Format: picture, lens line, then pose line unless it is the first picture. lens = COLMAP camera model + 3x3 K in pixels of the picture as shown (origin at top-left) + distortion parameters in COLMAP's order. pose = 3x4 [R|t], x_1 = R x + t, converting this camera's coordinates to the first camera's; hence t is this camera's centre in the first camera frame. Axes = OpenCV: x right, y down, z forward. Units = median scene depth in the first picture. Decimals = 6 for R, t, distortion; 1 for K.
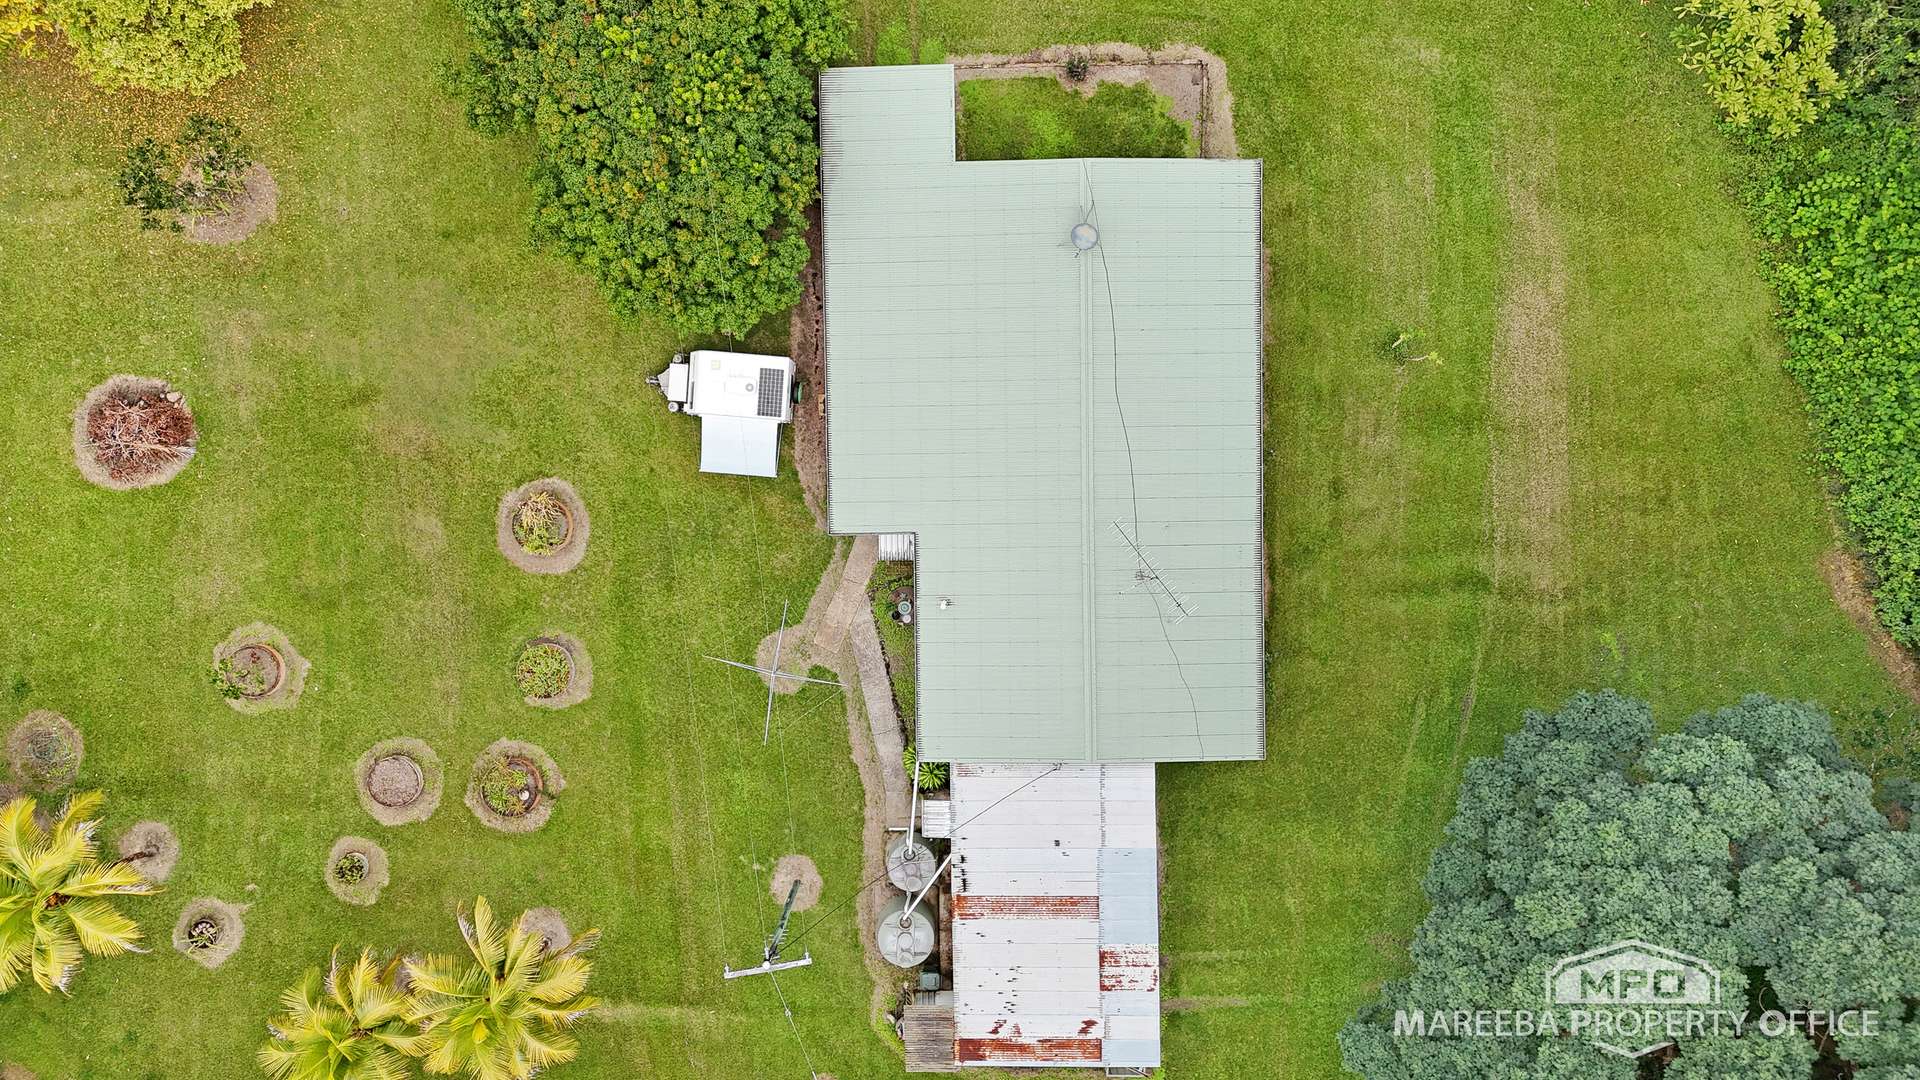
lens RADIAL K [[1476.8, 0, 960.9], [0, 1476.8, 539.4], [0, 0, 1]] dist [0.045892, -0.001891]
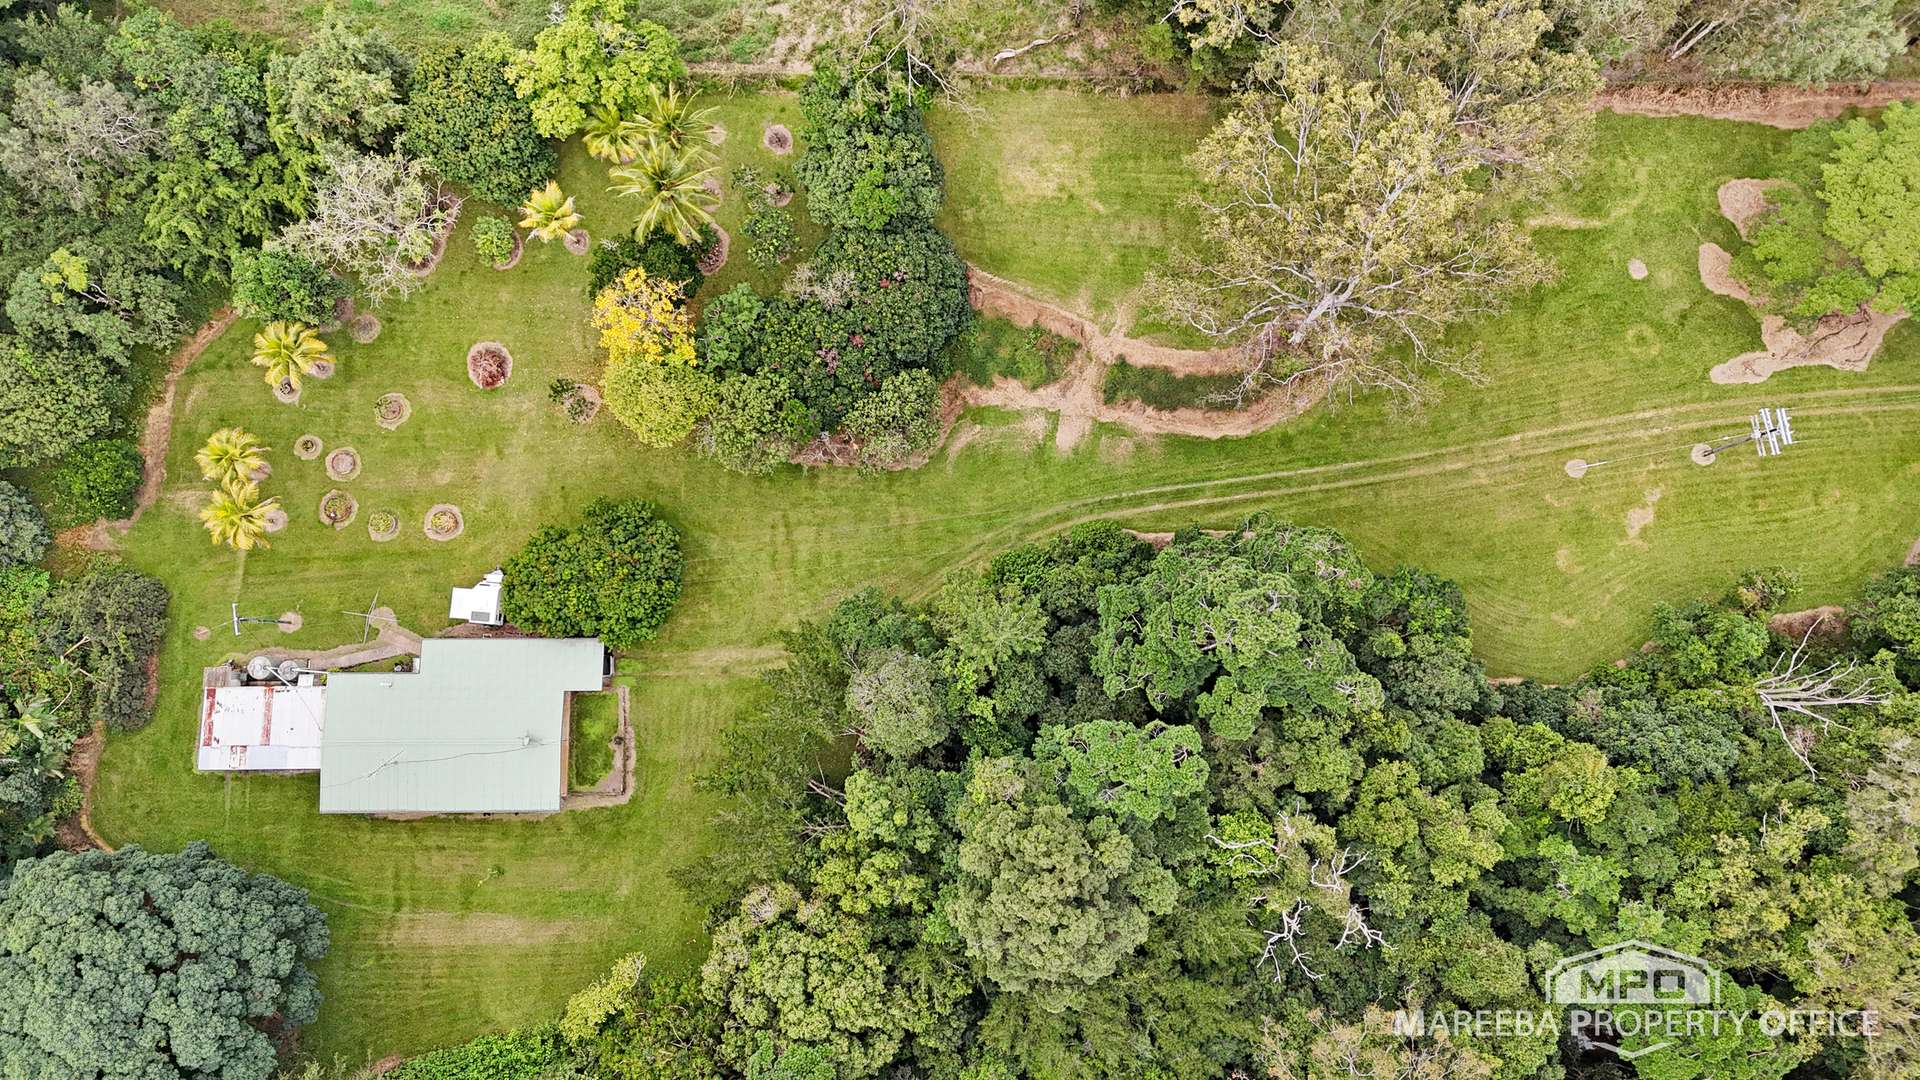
lens RADIAL K [[1476.8, 0, 959.4], [0, 1476.8, 540.2], [0, 0, 1]] dist [0.045892, -0.001891]
pose [[-0.012517, 0.993241, -0.115397, 0.024638], [-0.999829, -0.014002, -0.012072, -0.868344], [-0.013606, 0.115226, 0.993246, -1.524000]]
